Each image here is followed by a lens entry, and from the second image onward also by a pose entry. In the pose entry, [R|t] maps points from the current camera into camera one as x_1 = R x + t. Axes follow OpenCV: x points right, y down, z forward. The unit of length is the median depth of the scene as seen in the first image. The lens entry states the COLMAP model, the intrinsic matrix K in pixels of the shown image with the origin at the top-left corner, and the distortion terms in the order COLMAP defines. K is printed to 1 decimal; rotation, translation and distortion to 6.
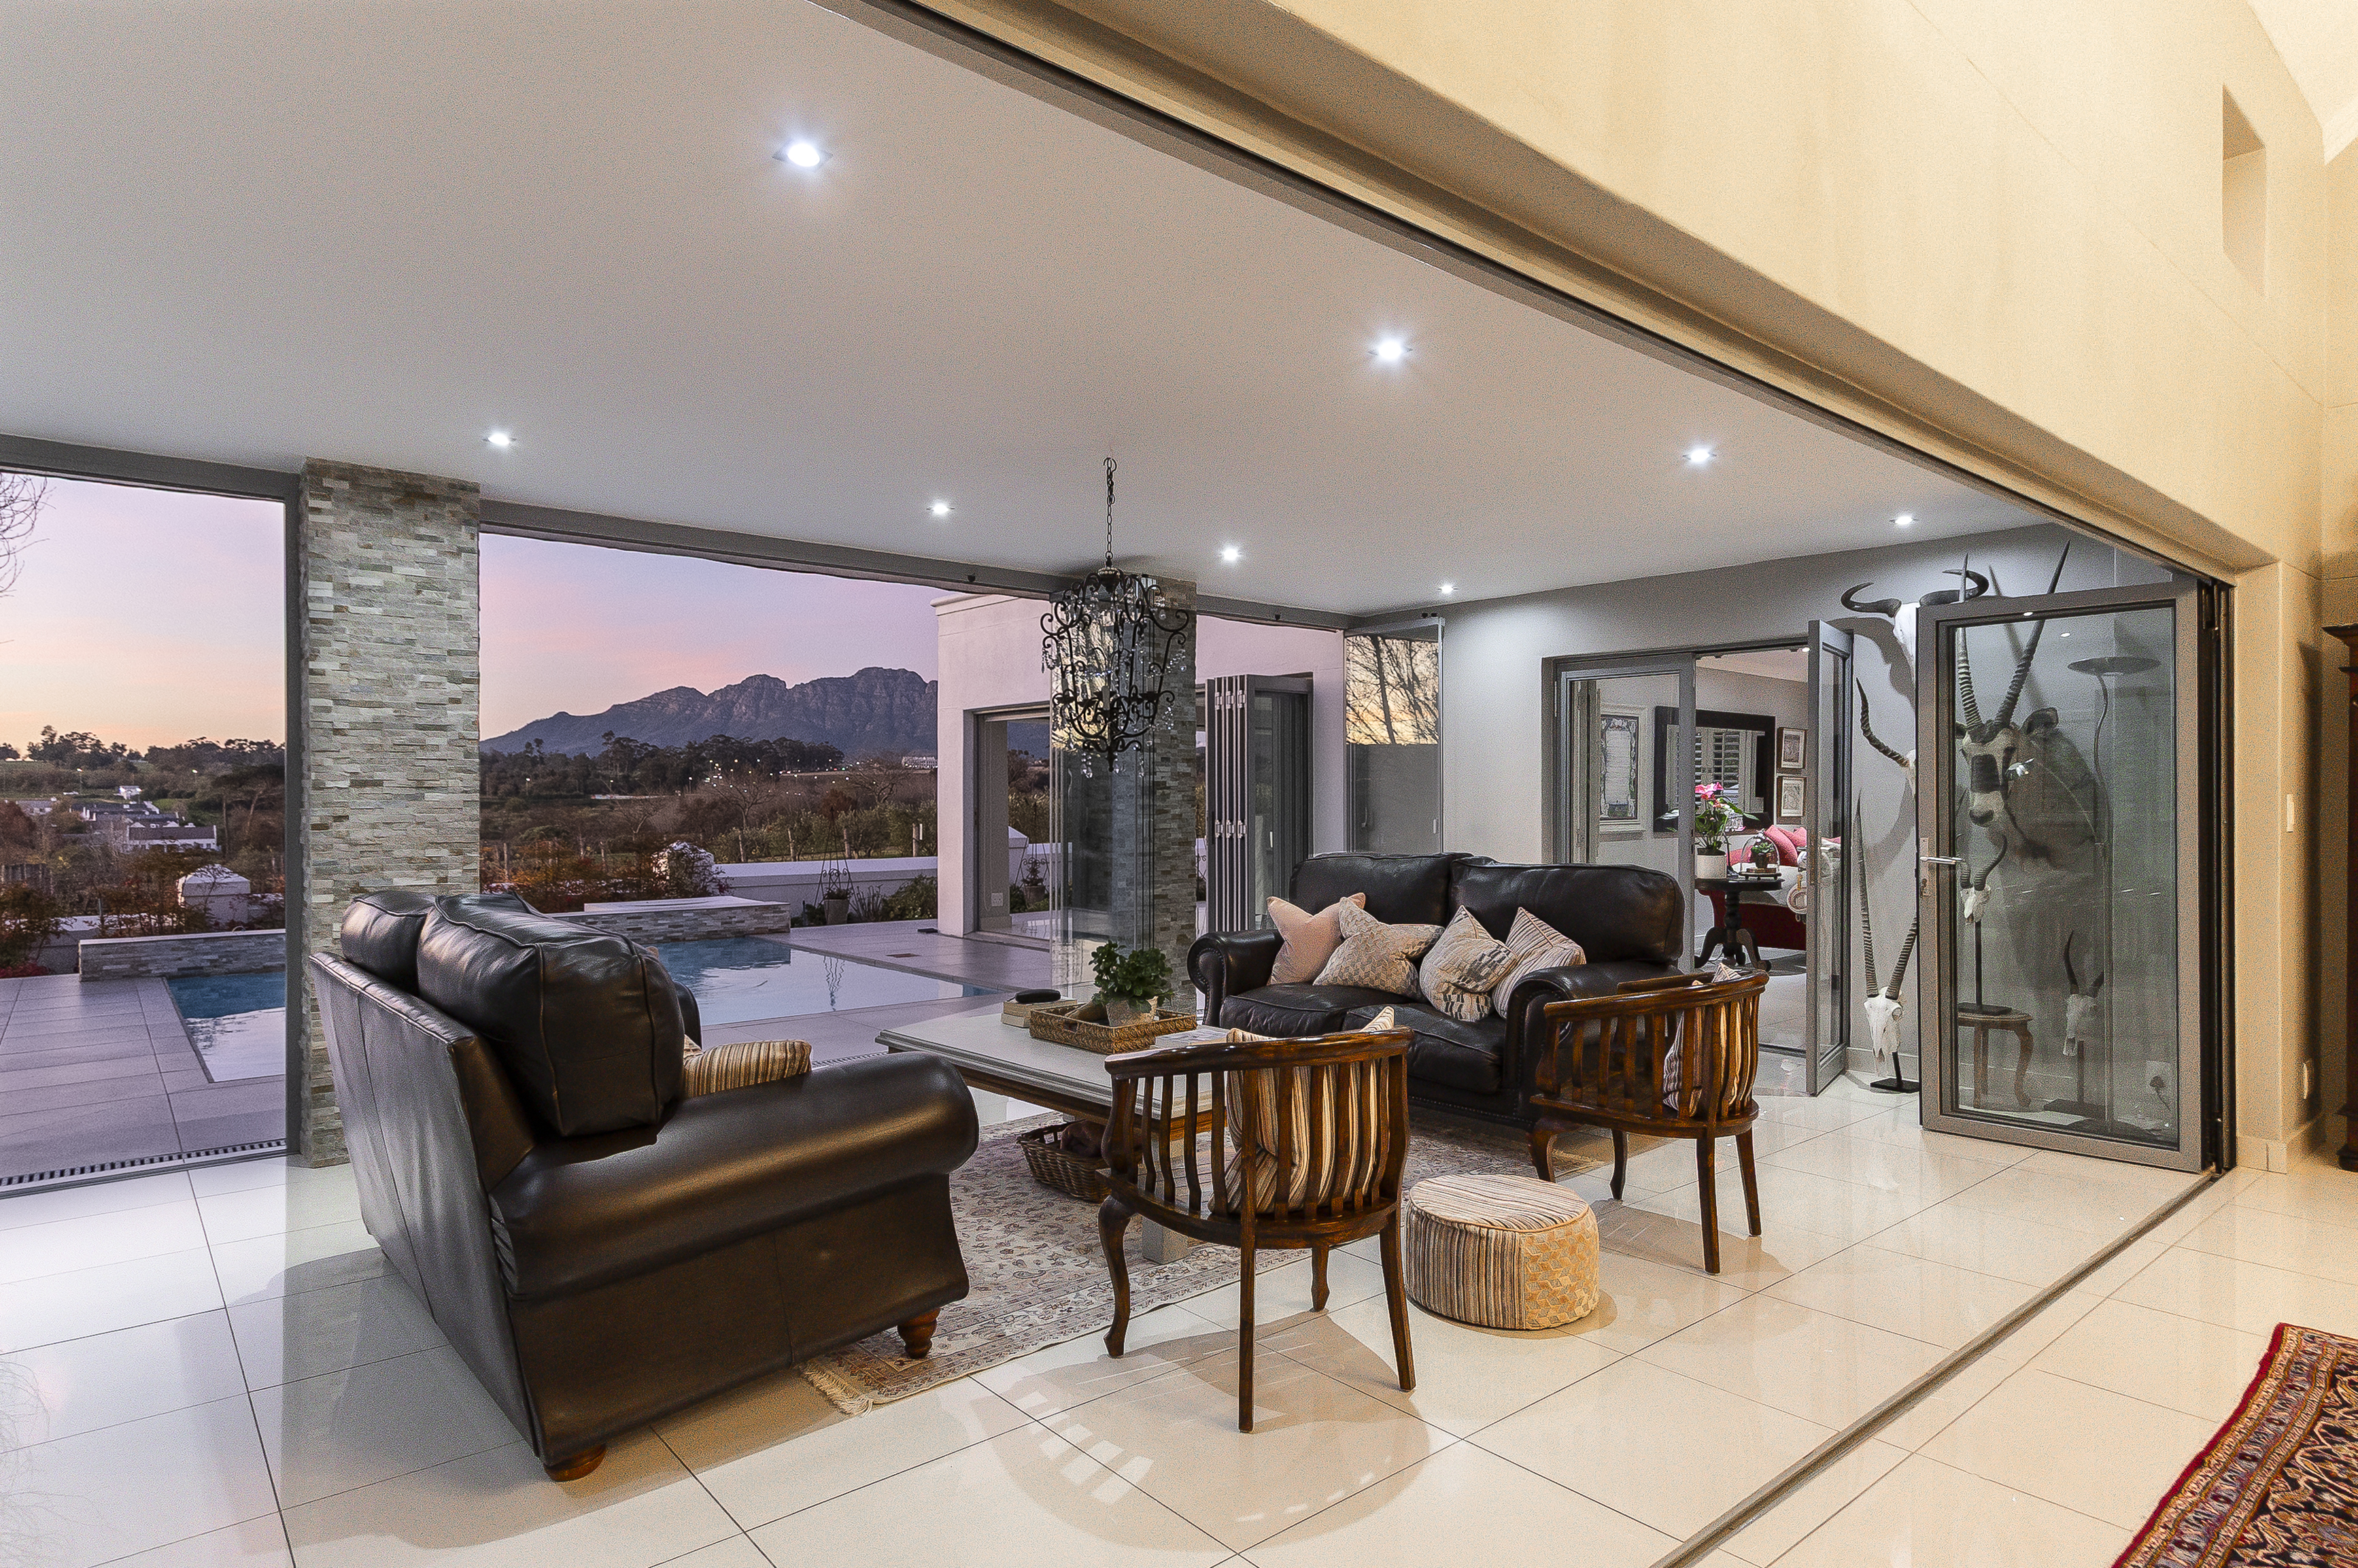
lens RADIAL K [[1222.8, 0, 1177.5], [0, 1222.8, 797.6], [0, 0, 1]] dist [0.003492, 0.000546]
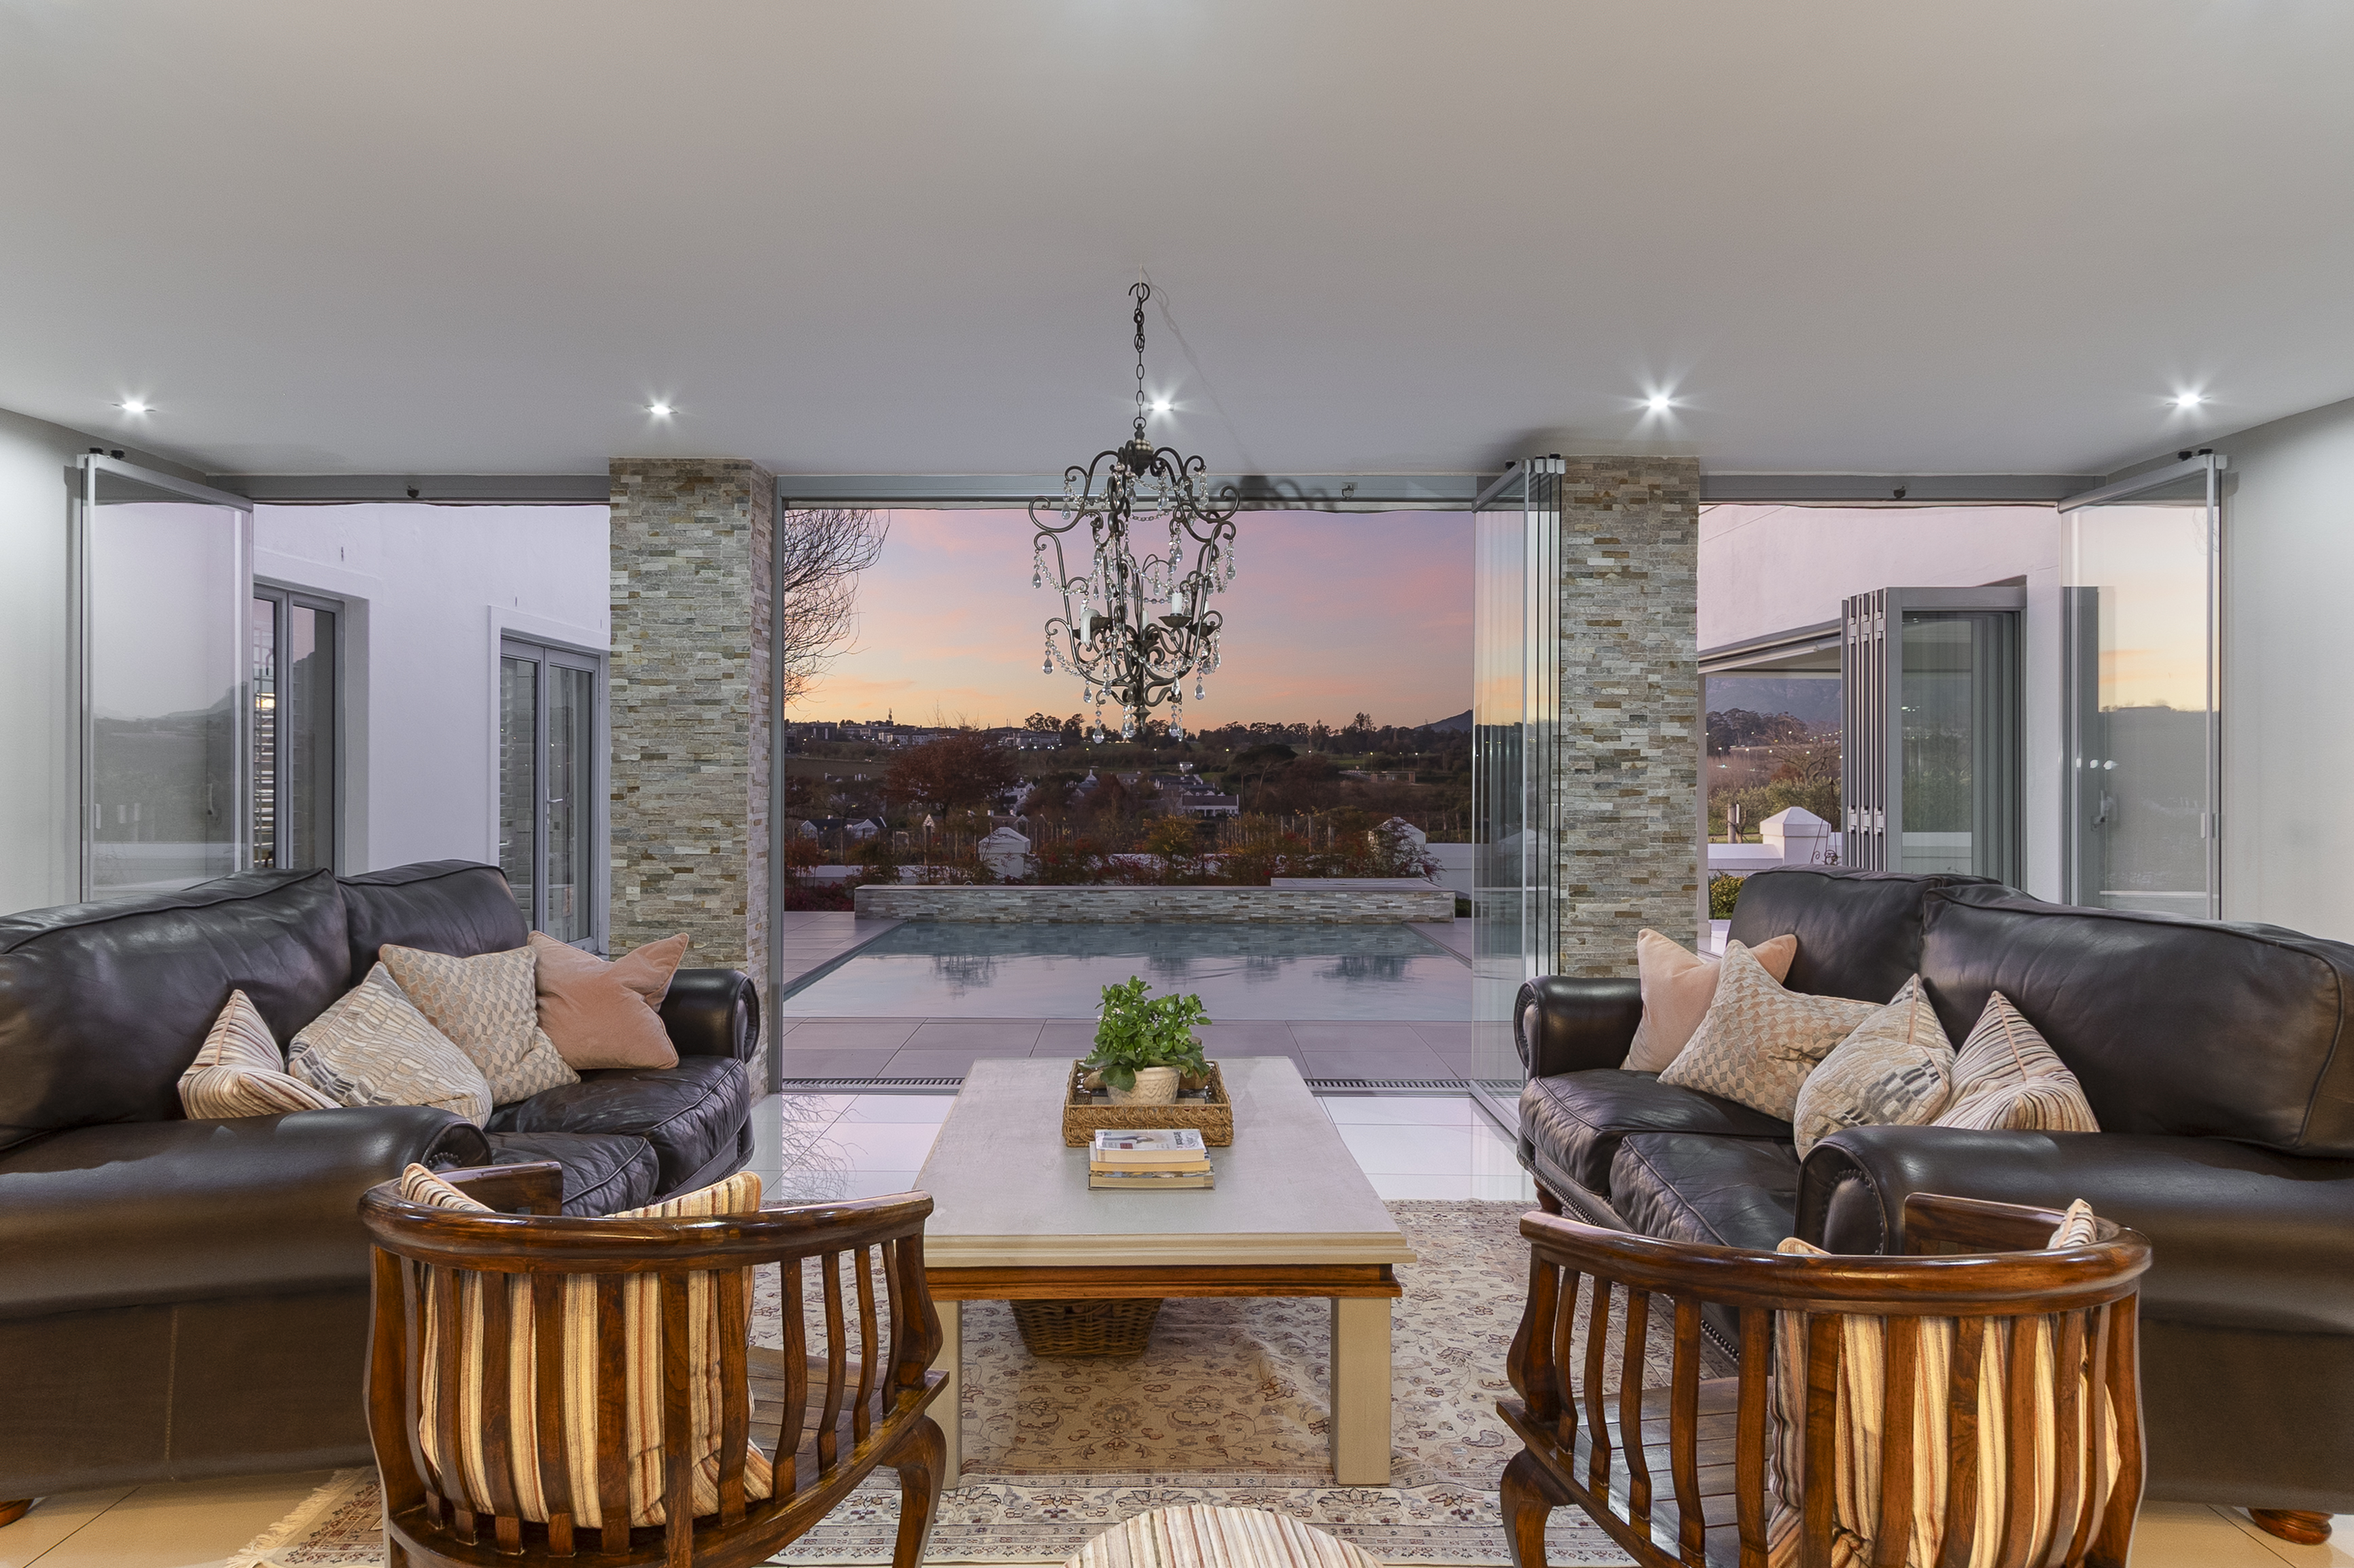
lens RADIAL K [[1299.5, 0, 1179.1], [0, 1299.5, 766.5], [0, 0, 1]] dist [0.013704, 0.000026]
pose [[0.772906, 0.000130, -0.634521, 0.398802], [-0.003138, 0.999989, -0.003618, -0.000365], [0.634513, 0.004787, 0.772897, 0.404946]]
